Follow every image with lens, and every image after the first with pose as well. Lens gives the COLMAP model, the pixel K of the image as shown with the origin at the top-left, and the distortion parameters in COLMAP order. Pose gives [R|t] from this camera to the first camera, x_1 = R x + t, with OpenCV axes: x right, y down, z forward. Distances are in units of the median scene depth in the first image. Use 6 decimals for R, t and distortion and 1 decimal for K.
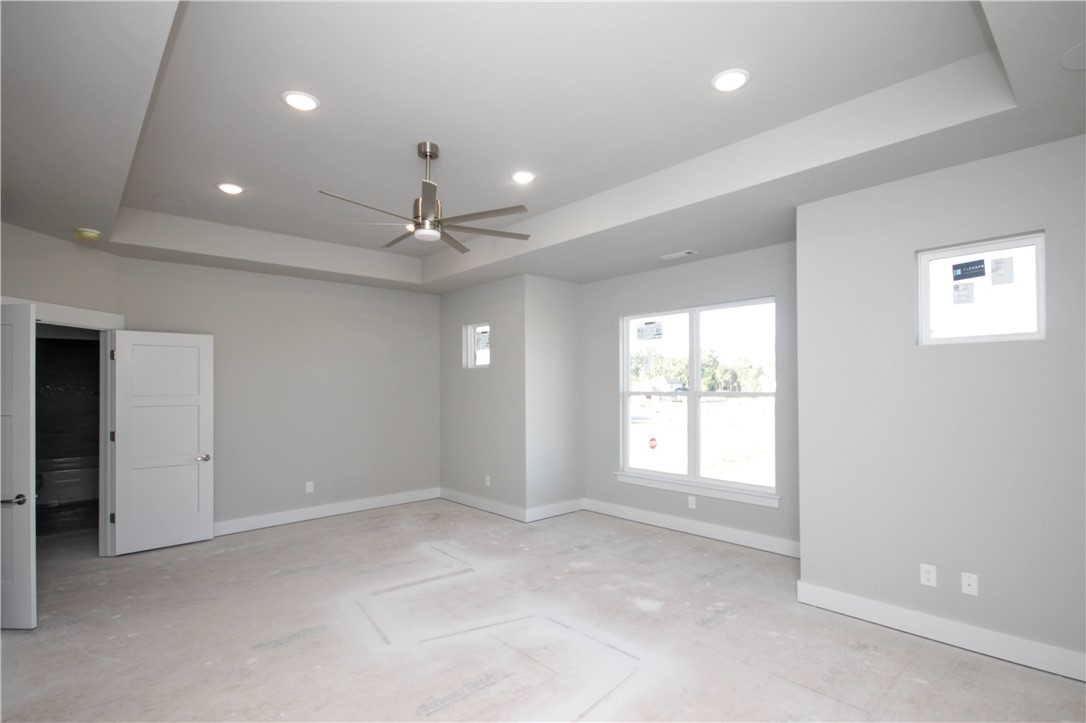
lens RADIAL K [[521.1, 0, 549.8], [0, 521.1, 384.3], [0, 0, 1]] dist [-0.000253, -0.000715]
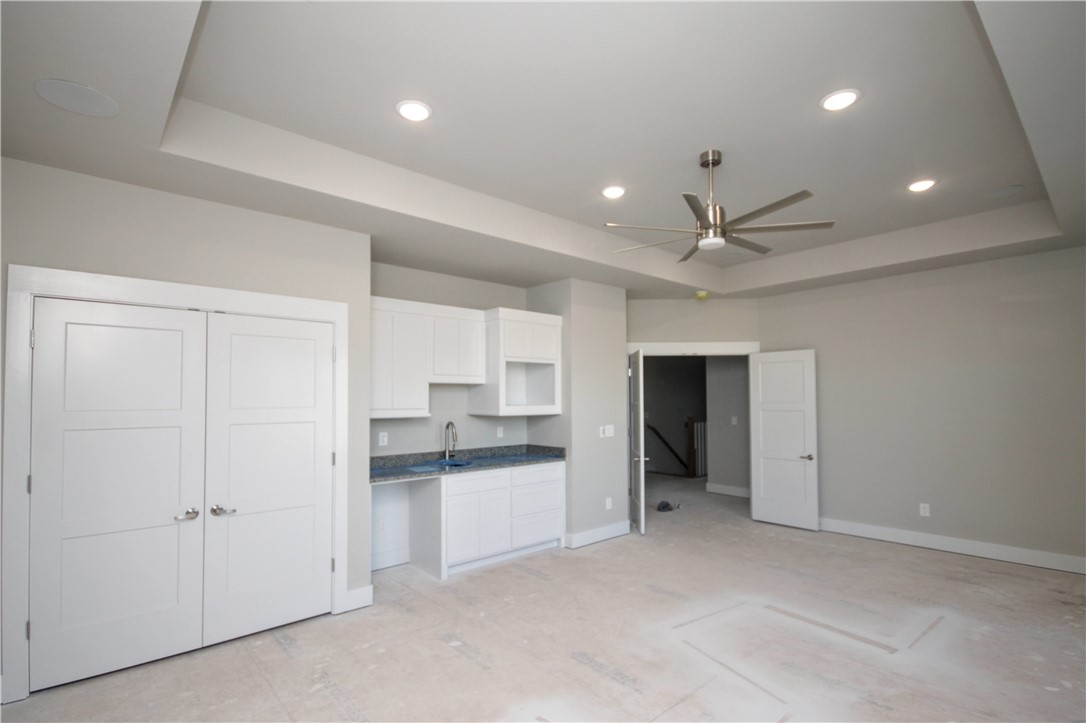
lens RADIAL K [[512.5, 0, 549.9], [0, 512.5, 379.4], [0, 0, 1]] dist [-0.000483, -0.001346]
pose [[-0.008514, -0.032256, -0.999443, 0.599112], [0.006774, 0.999455, -0.032314, 0.004079], [0.999941, -0.007045, -0.008290, 0.565527]]
